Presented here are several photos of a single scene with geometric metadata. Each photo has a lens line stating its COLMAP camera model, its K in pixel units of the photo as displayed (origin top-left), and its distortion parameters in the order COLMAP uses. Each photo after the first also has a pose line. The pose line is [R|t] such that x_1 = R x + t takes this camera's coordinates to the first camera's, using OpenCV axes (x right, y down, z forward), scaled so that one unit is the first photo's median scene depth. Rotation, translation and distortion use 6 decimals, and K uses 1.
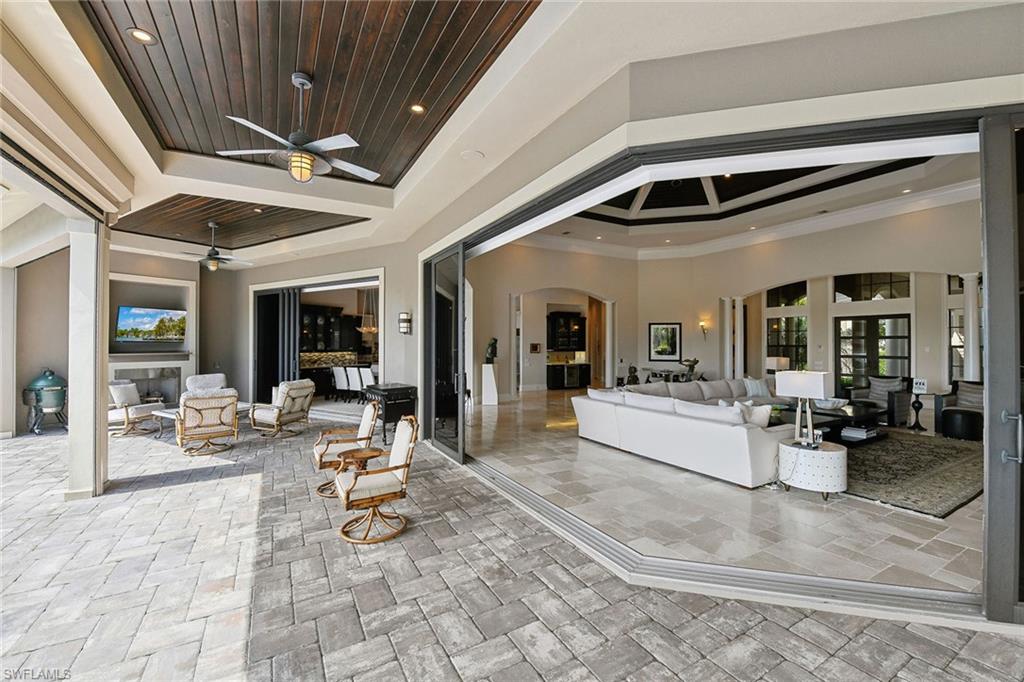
lens RADIAL K [[430.7, 0, 516.9], [0, 430.7, 345.1], [0, 0, 1]] dist [-0.003365, -0.007684]
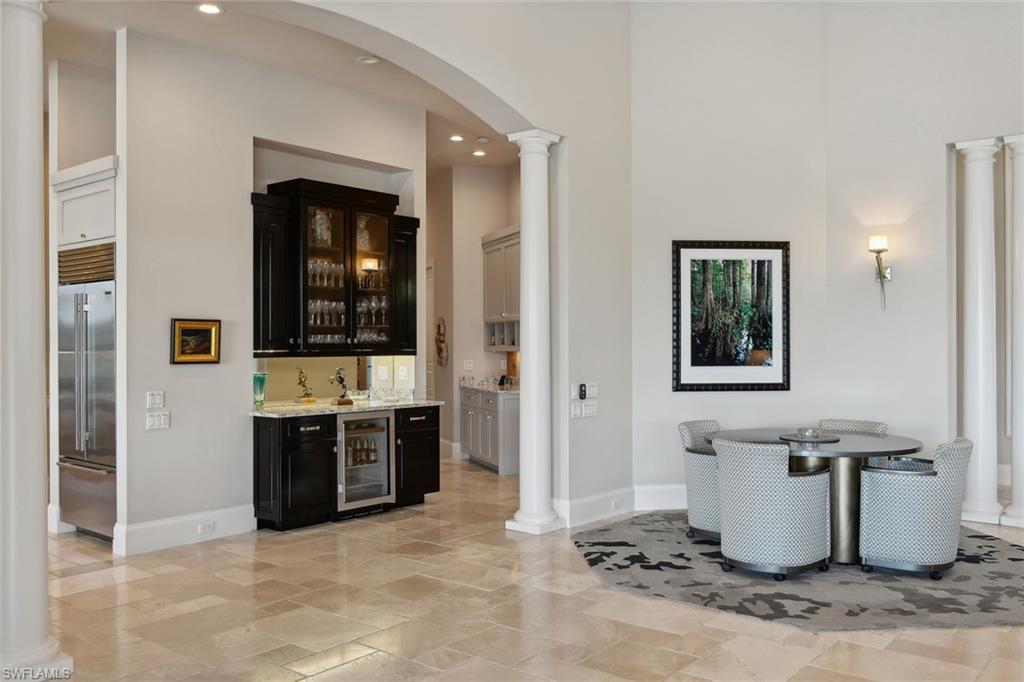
lens RADIAL K [[855.9, 0, 512.0], [0, 855.9, 341.0], [0, 0, 1]] dist [0.004176, 0.001100]
pose [[0.934375, -0.002669, 0.356280, 0.037530], [0.006834, 0.999922, -0.010433, 0.012538], [-0.356225, 0.012183, 0.934321, 0.553514]]
